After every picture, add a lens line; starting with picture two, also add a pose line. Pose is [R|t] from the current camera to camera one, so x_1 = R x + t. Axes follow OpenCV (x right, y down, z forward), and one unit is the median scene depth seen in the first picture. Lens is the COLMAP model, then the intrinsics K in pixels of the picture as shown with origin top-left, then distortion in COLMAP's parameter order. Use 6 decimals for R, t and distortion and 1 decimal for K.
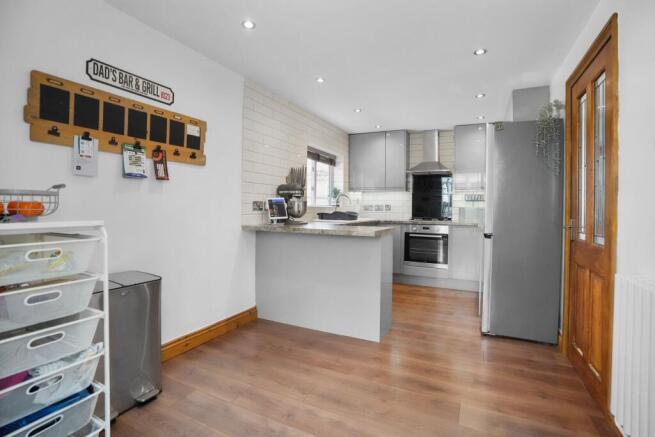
lens RADIAL K [[308.0, 0, 326.8], [0, 308.0, 214.0], [0, 0, 1]] dist [-0.072223, 0.029653]
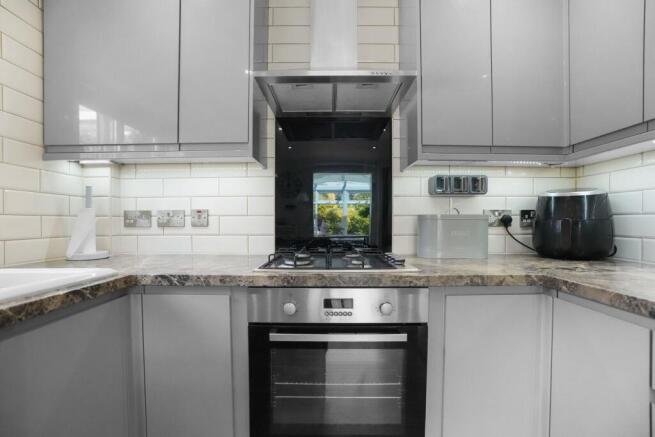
lens RADIAL K [[306.6, 0, 326.0], [0, 306.6, 225.5], [0, 0, 1]] dist [-0.047020, 0.000491]
pose [[0.898236, -0.014506, 0.439275, 0.188681], [0.018329, 0.999822, -0.004463, -0.010223], [-0.439132, 0.012061, 0.898342, 0.701002]]
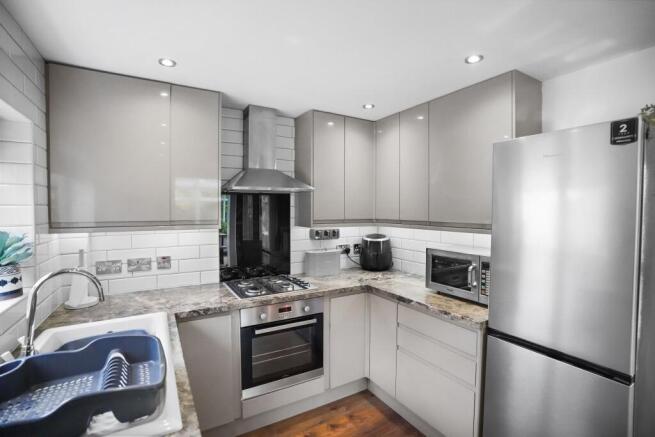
lens RADIAL K [[307.3, 0, 327.5], [0, 307.3, 218.5], [0, 0, 1]] dist [-0.070778, 0.024961]
pose [[0.549404, -0.036203, 0.834772, -0.031972], [0.023138, 0.999337, 0.028112, -0.096501], [-0.835236, 0.003870, 0.549877, 0.599744]]
